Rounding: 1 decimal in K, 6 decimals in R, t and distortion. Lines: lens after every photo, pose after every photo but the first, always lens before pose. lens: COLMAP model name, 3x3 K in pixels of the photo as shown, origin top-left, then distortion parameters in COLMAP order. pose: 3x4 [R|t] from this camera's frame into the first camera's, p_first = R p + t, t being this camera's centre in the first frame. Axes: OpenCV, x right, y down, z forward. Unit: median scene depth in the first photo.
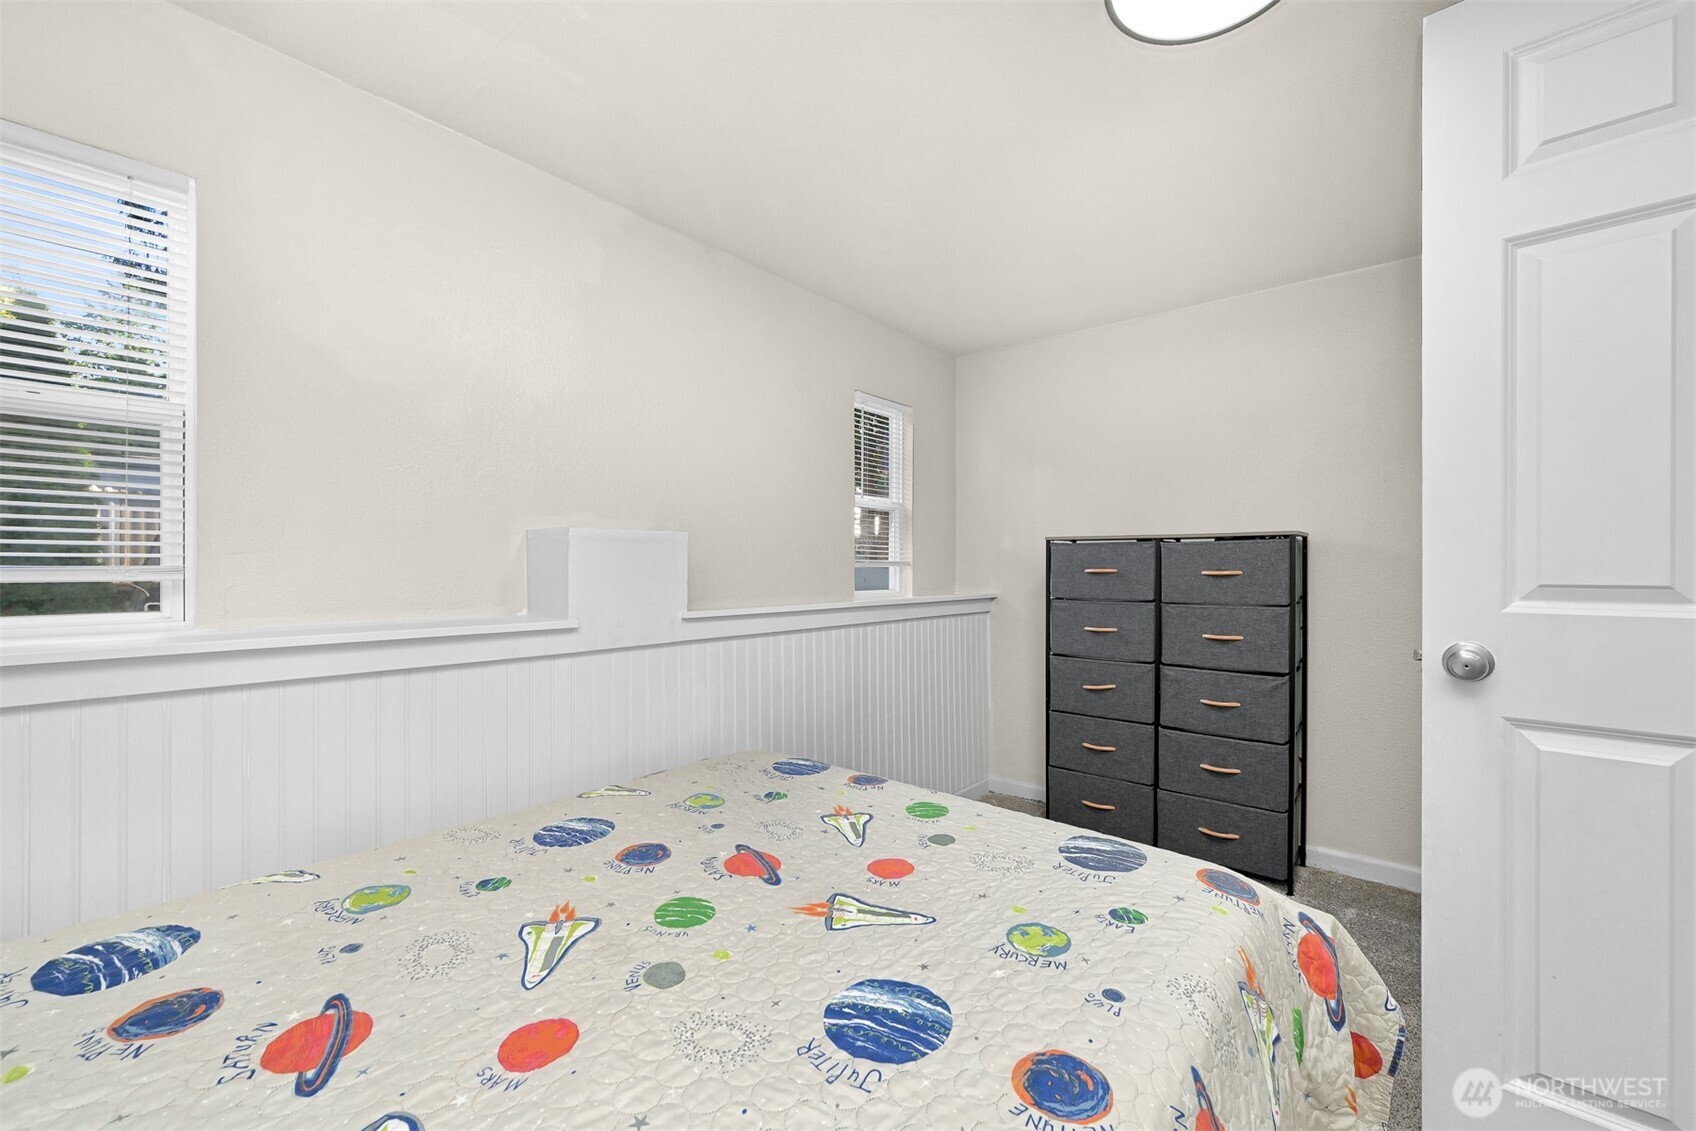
lens RADIAL K [[666.5, 0, 856.9], [0, 666.5, 571.9], [0, 0, 1]] dist [-0.001188, -0.000317]
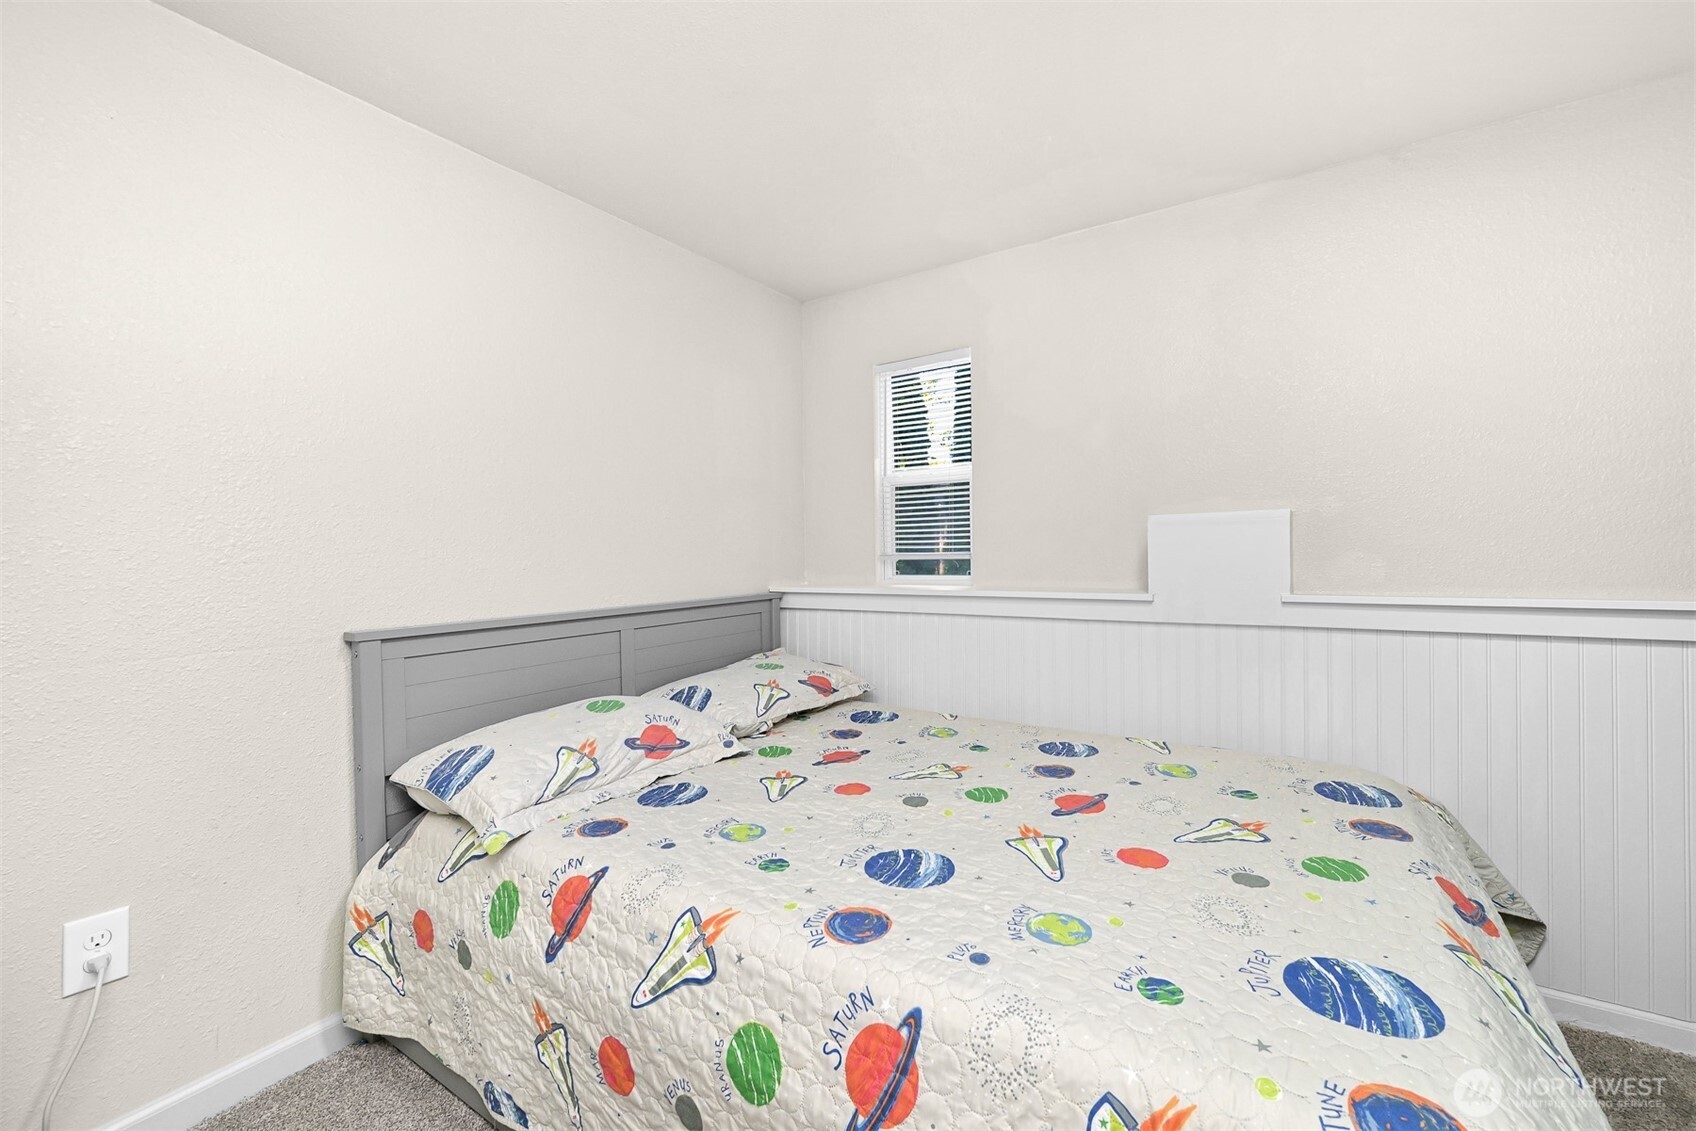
lens RADIAL K [[666.5, 0, 856.9], [0, 666.5, 571.9], [0, 0, 1]] dist [-0.001188, -0.000317]
pose [[0.144840, 0.020331, -0.989246, 0.914839], [0.009158, 0.999719, 0.021887, 0.005092], [0.989413, -0.012230, 0.144613, 0.444925]]
